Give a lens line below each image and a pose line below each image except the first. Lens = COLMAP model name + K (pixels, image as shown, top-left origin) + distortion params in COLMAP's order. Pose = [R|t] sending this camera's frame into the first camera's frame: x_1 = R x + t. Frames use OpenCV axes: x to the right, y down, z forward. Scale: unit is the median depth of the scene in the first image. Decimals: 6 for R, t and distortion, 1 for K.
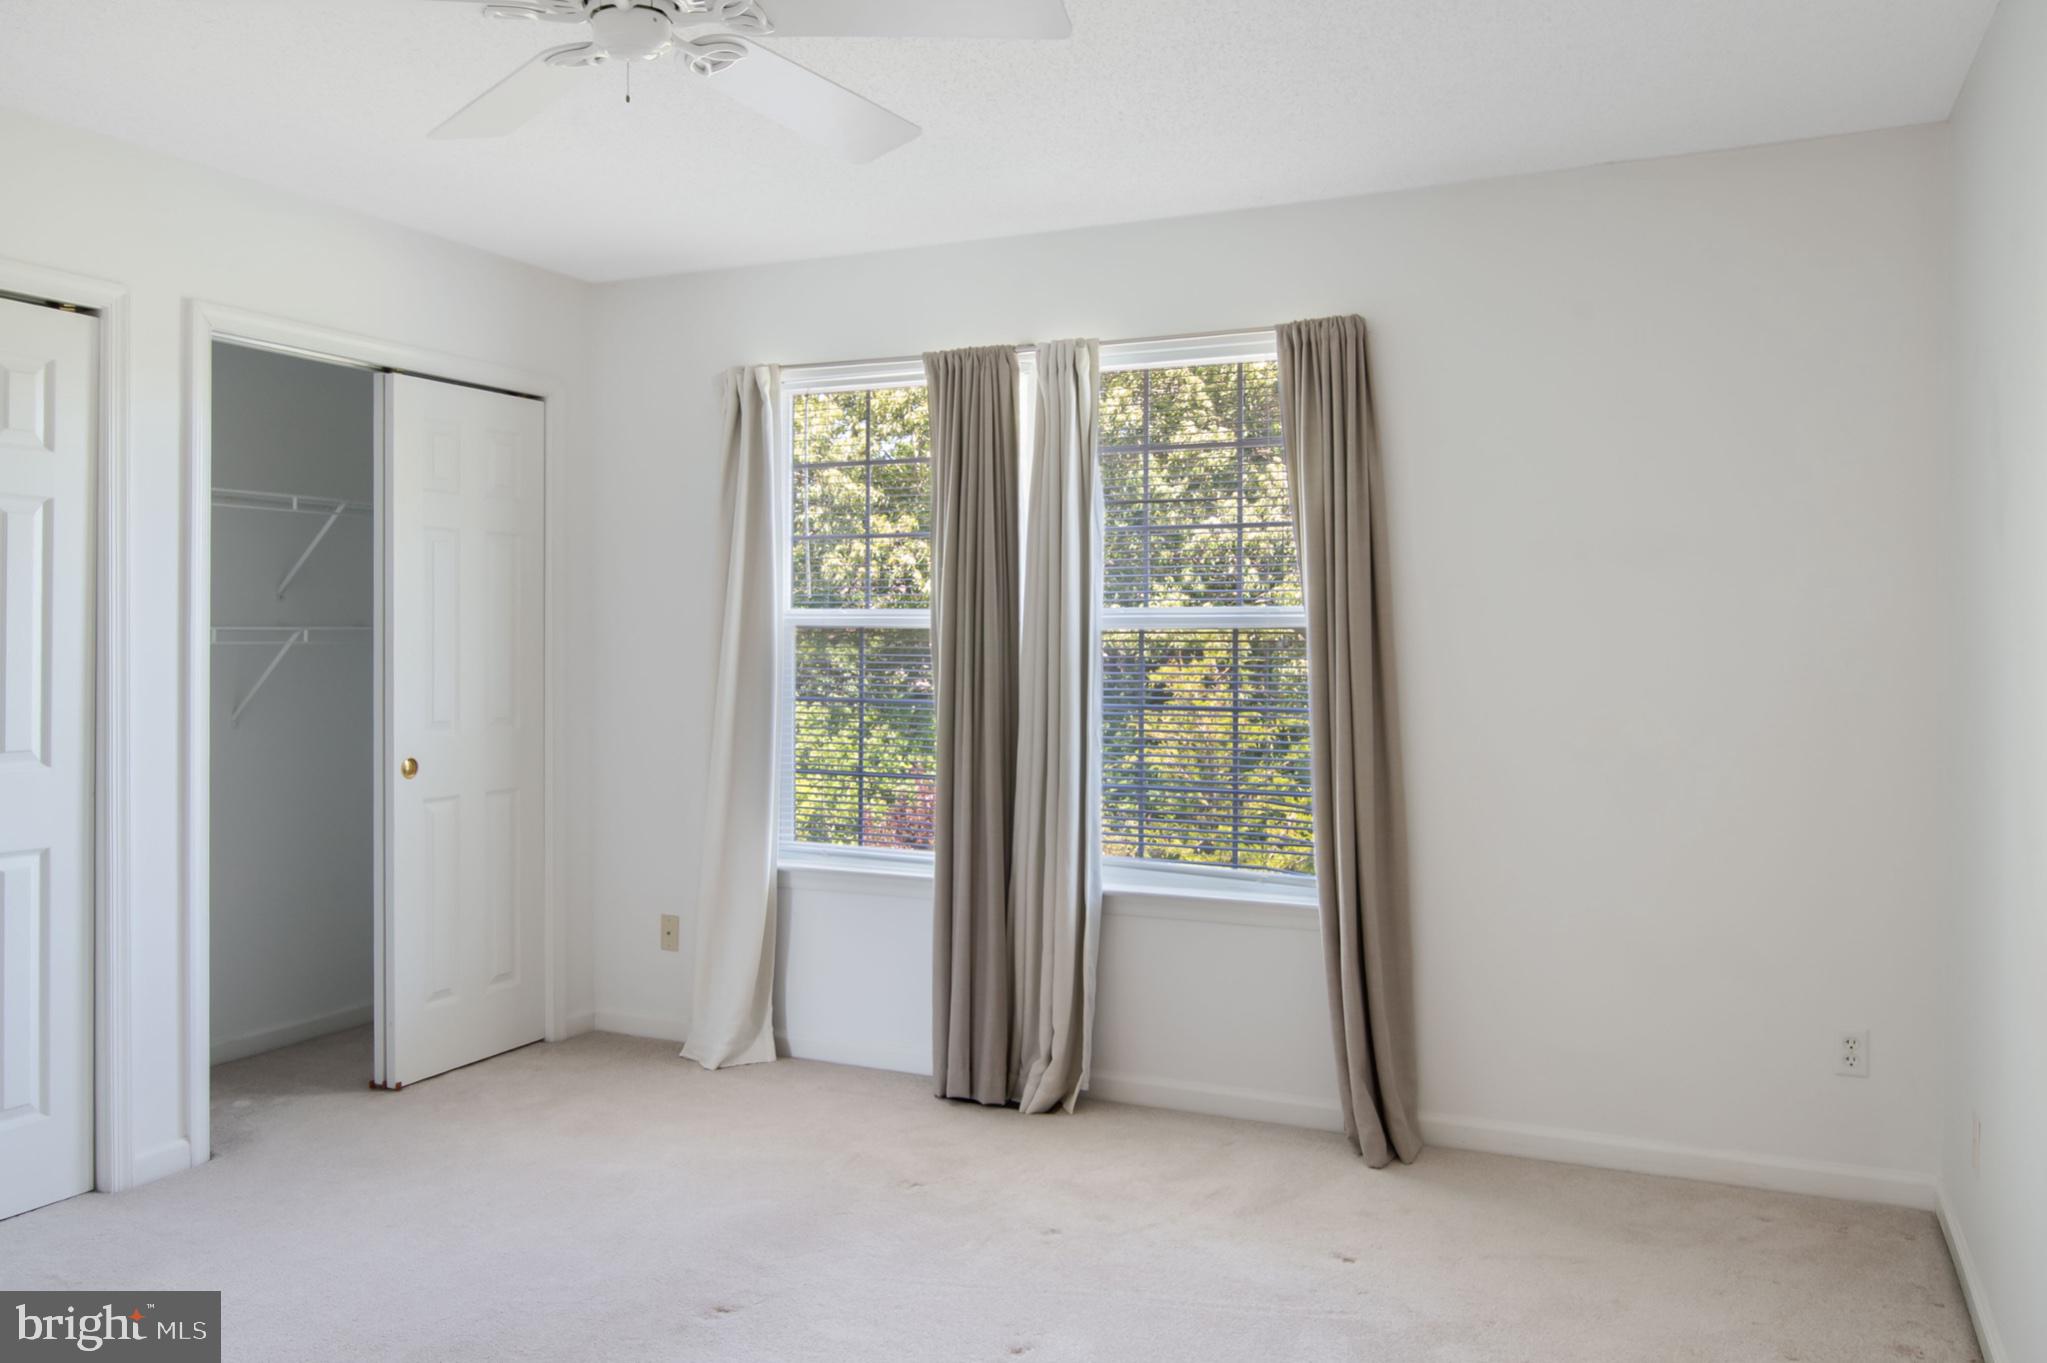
lens RADIAL K [[1550.1, 0, 1063.9], [0, 1550.1, 626.4], [0, 0, 1]] dist [-0.017720, -0.006199]
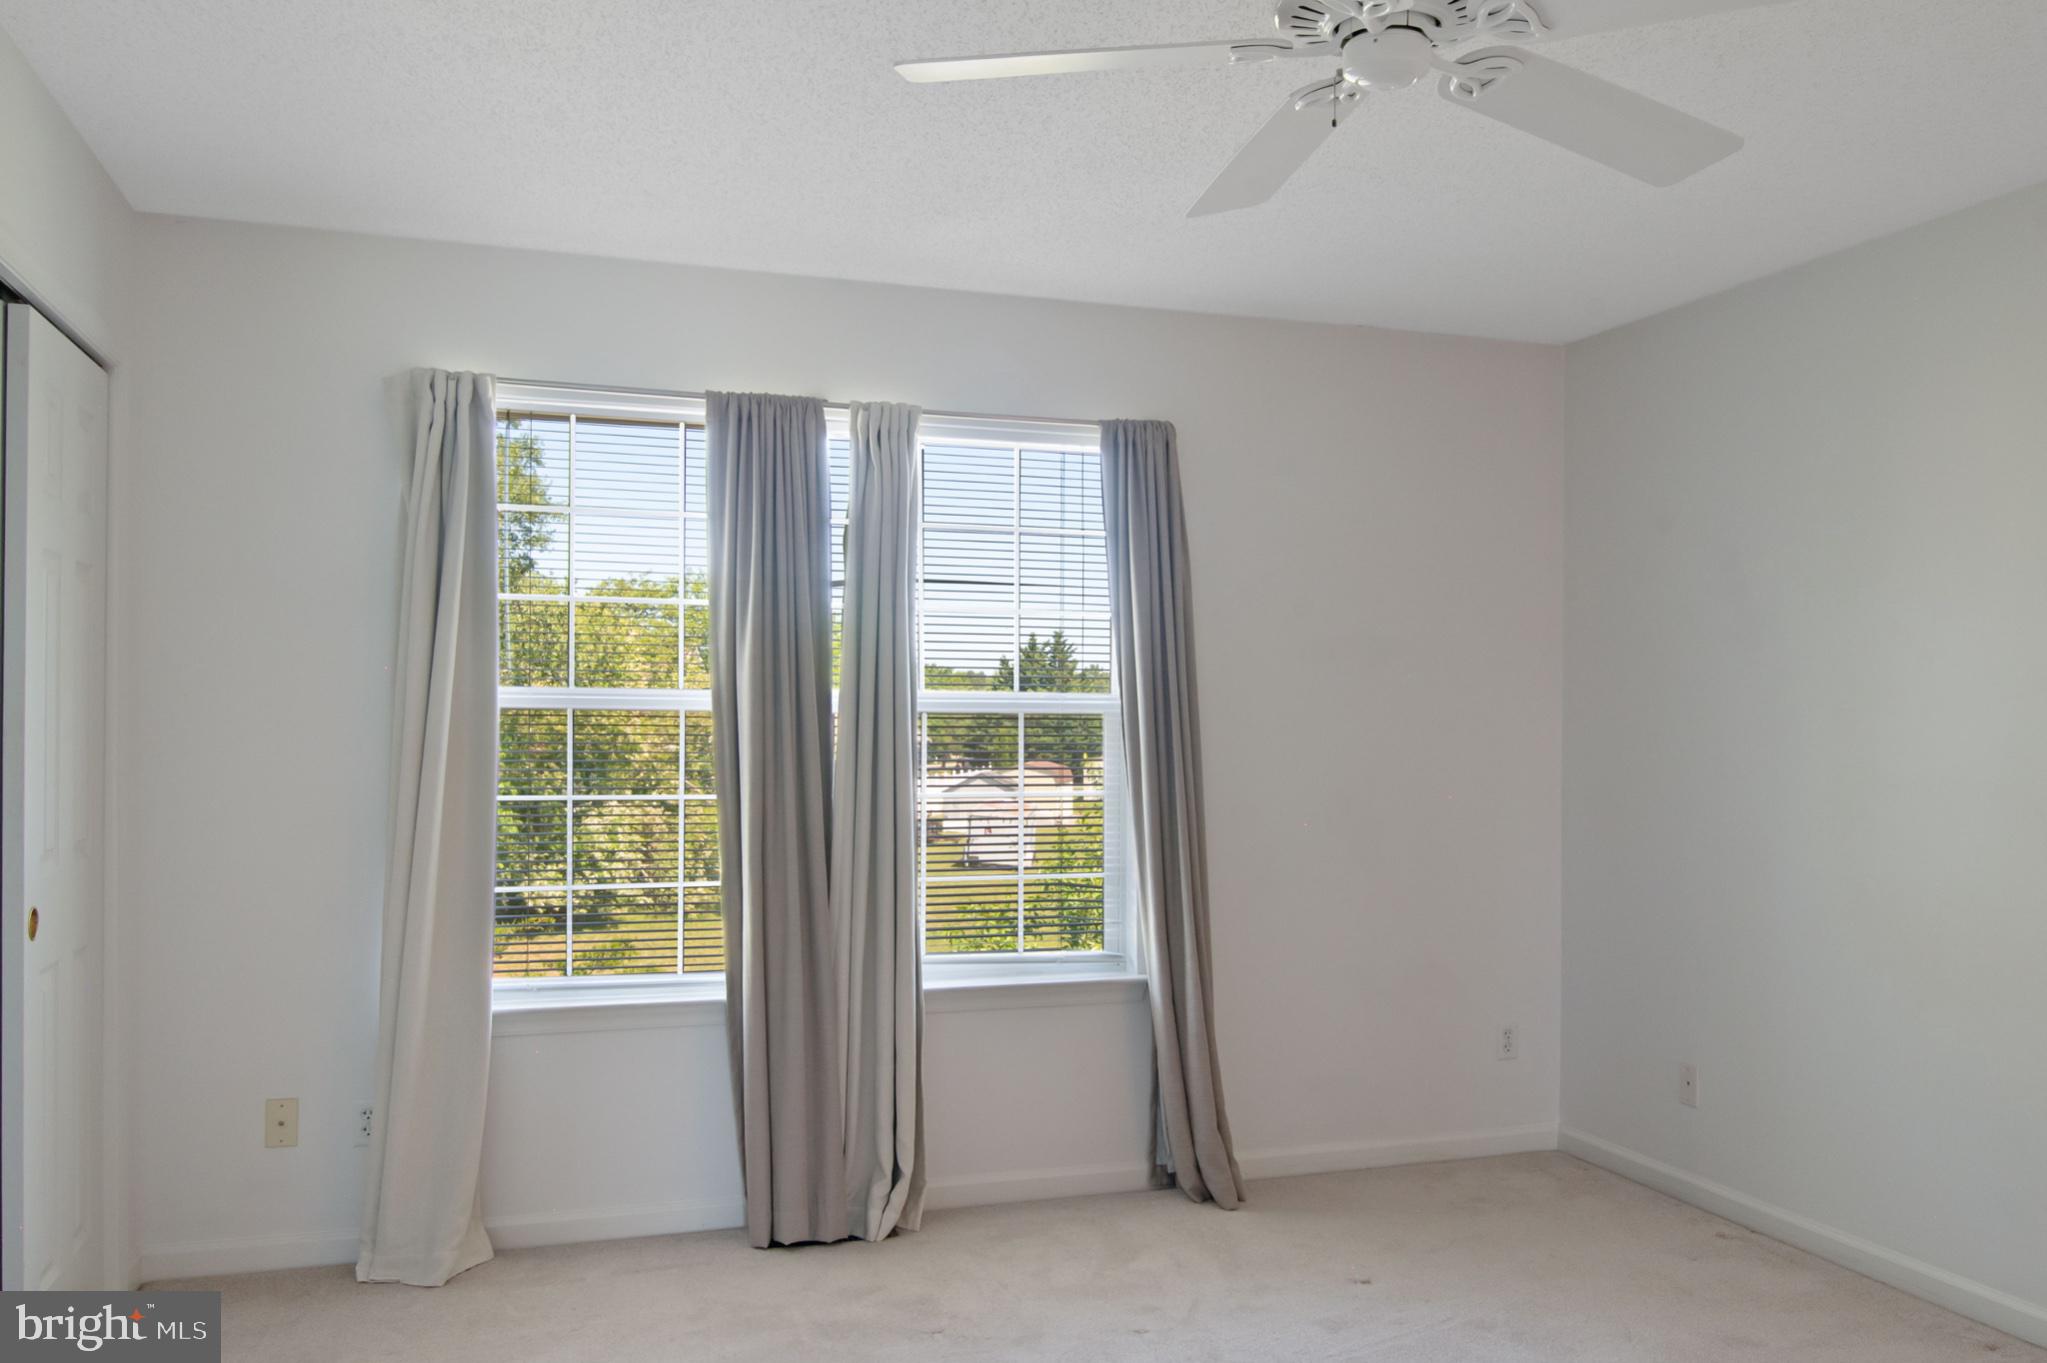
lens RADIAL K [[1550.1, 0, 1028.1], [0, 1550.1, 689.0], [0, 0, 1]] dist [-0.017720, -0.006199]
pose [[0.737289, 0.015864, 0.675391, -0.610814], [-0.009888, 0.999871, -0.012691, -0.001362], [-0.675505, 0.002678, 0.737351, 0.276427]]
